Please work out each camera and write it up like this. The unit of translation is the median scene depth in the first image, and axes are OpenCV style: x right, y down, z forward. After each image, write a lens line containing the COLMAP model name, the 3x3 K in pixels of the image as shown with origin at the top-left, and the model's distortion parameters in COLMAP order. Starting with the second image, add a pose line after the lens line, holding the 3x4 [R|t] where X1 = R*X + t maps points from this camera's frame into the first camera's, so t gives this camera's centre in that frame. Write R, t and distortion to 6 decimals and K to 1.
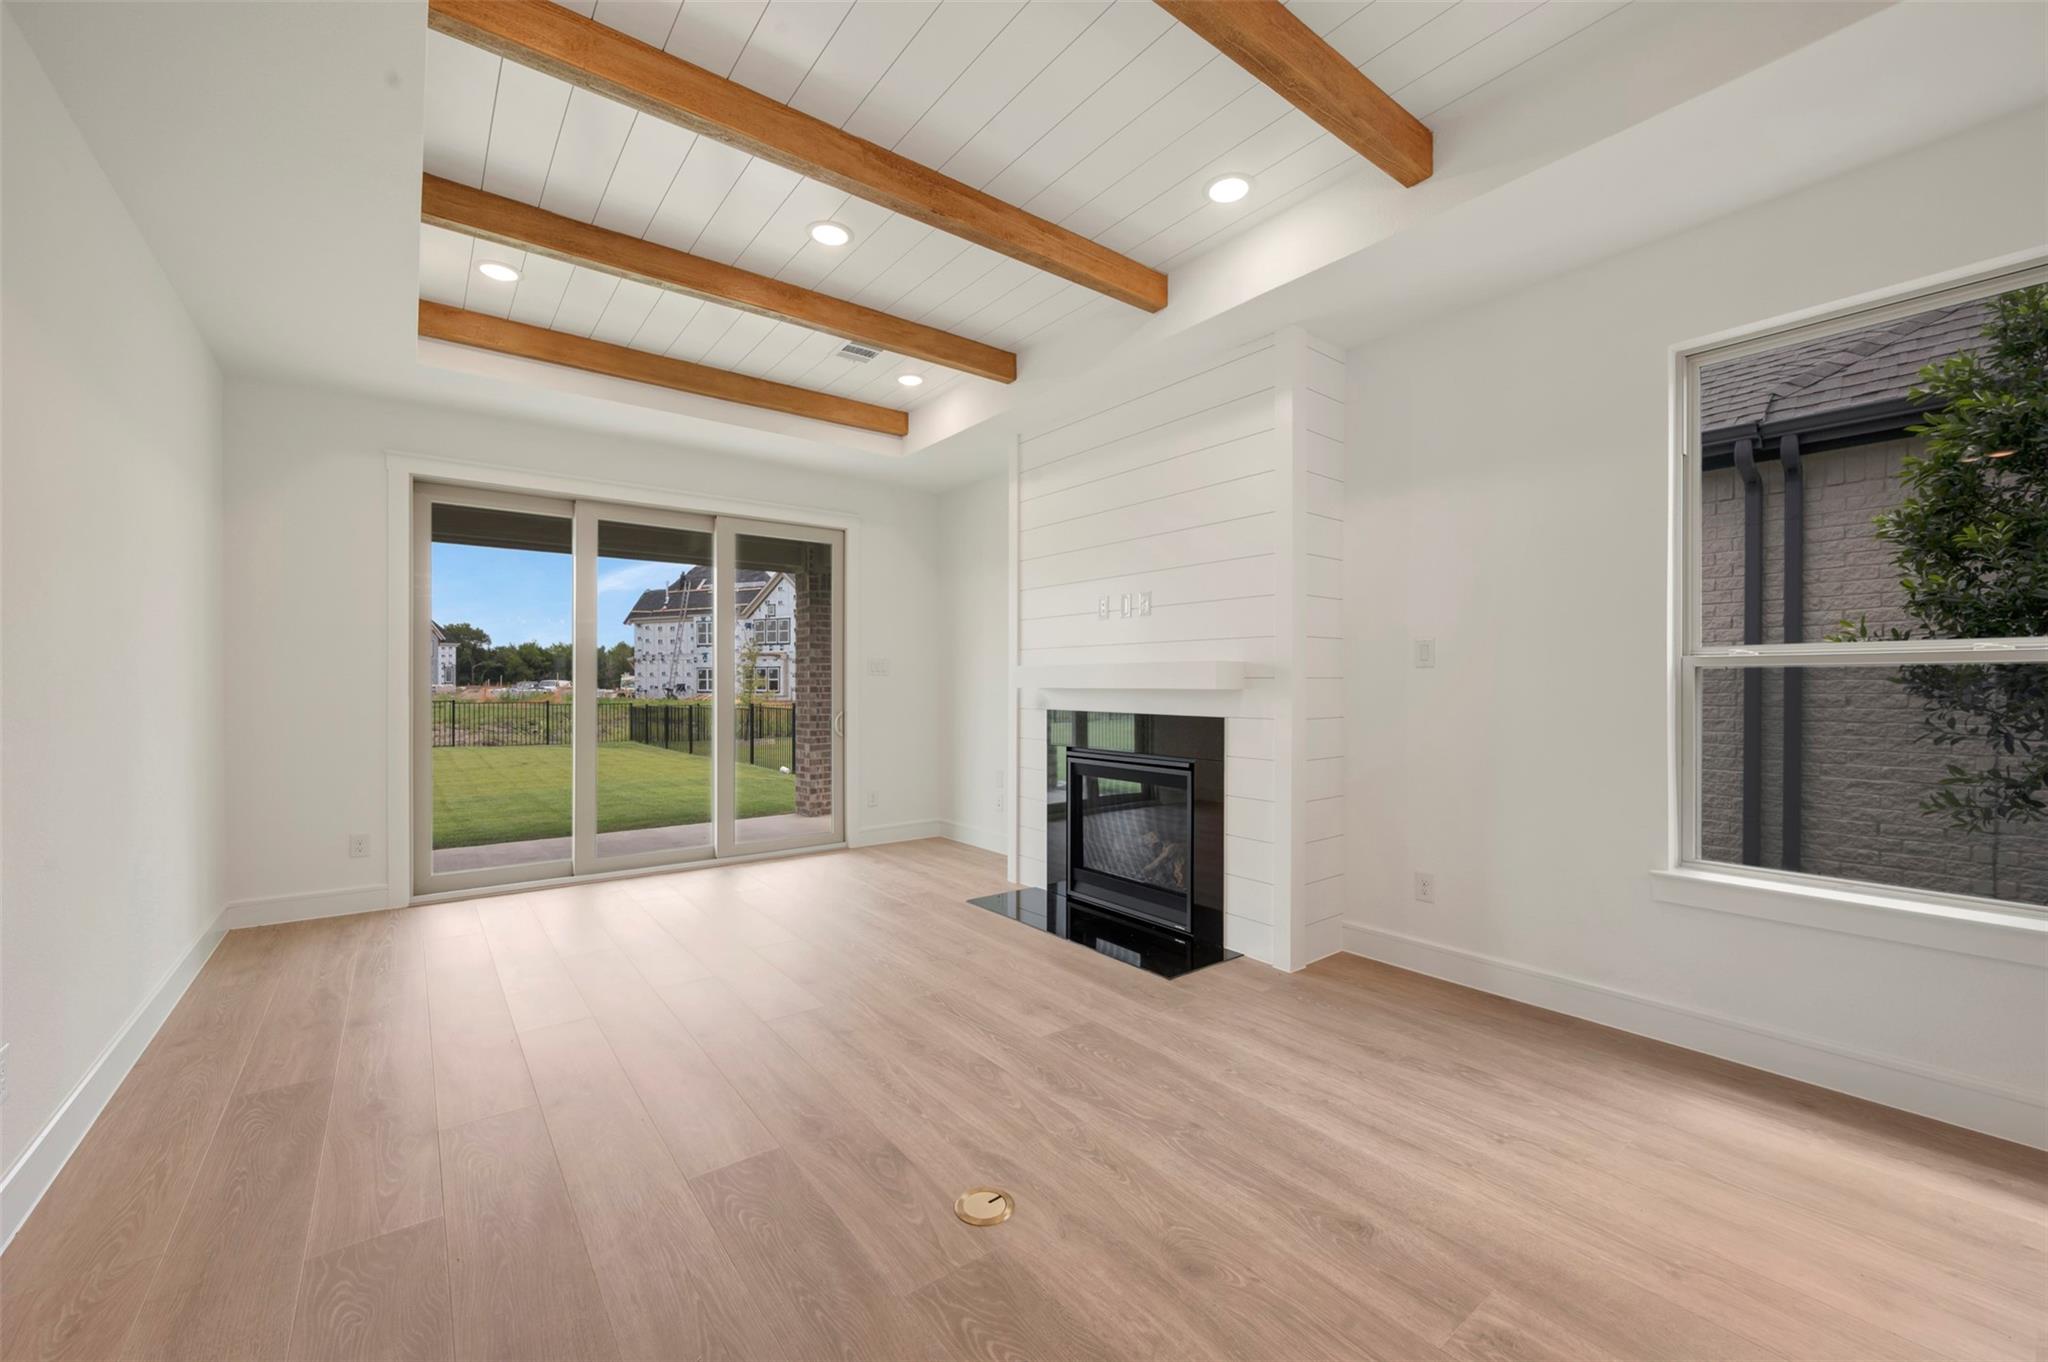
lens RADIAL K [[809.1, 0, 1030.3], [0, 809.1, 690.6], [0, 0, 1]] dist [0.001975, 0.000210]
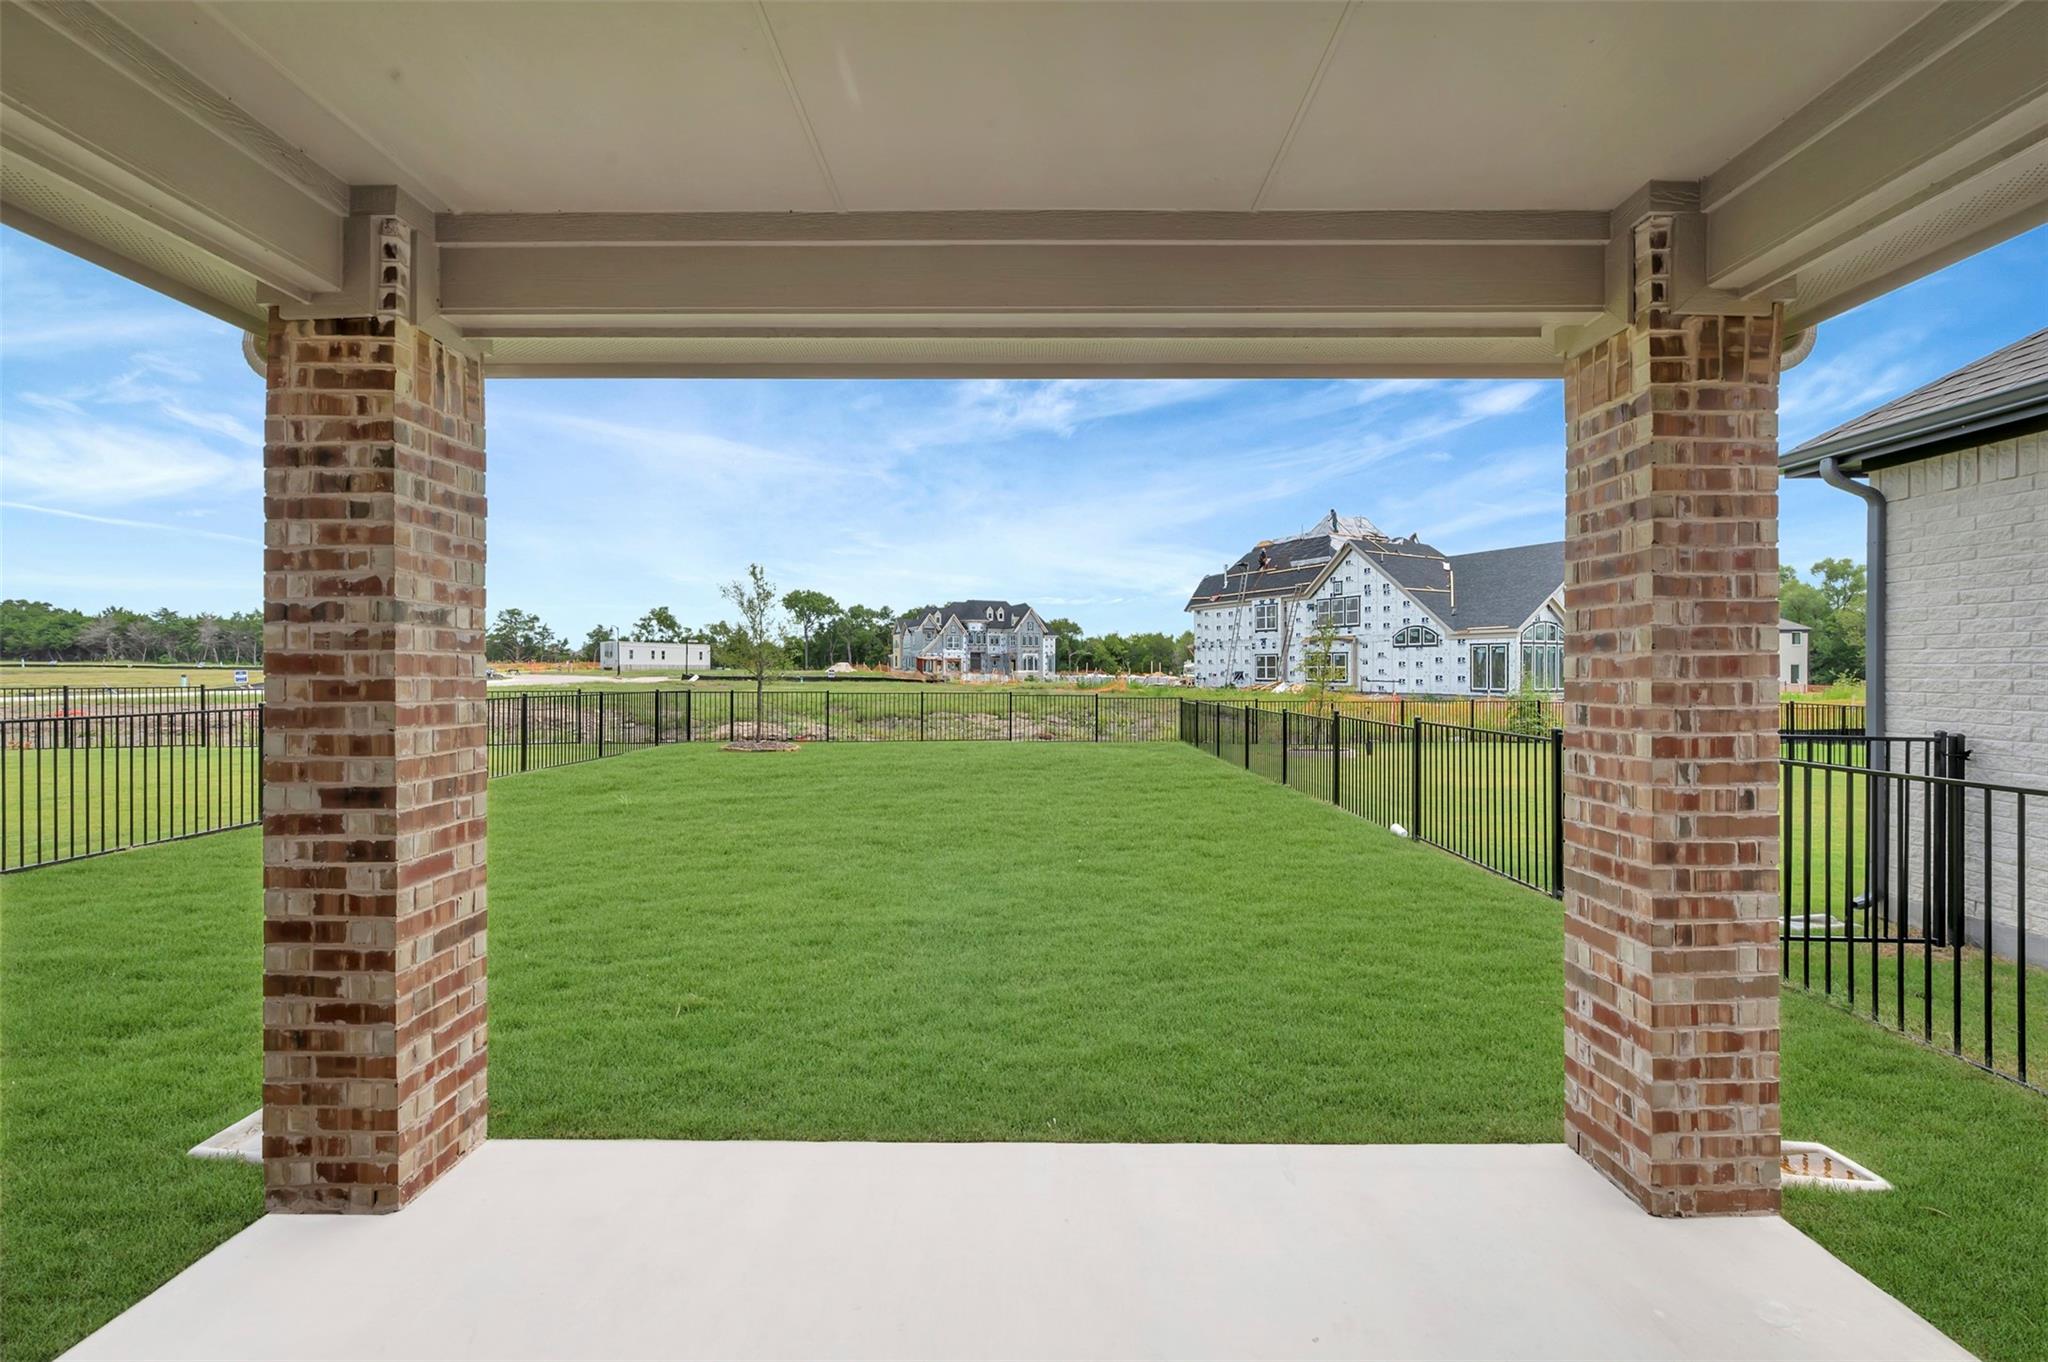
lens RADIAL K [[809.1, 0, 1020.3], [0, 809.1, 669.1], [0, 0, 1]] dist [0.001975, 0.000210]
pose [[0.781853, 0.000716, -0.623463, -0.042091], [-0.006082, 0.999961, -0.006478, -0.003860], [0.623433, 0.008857, 0.781826, 0.102271]]
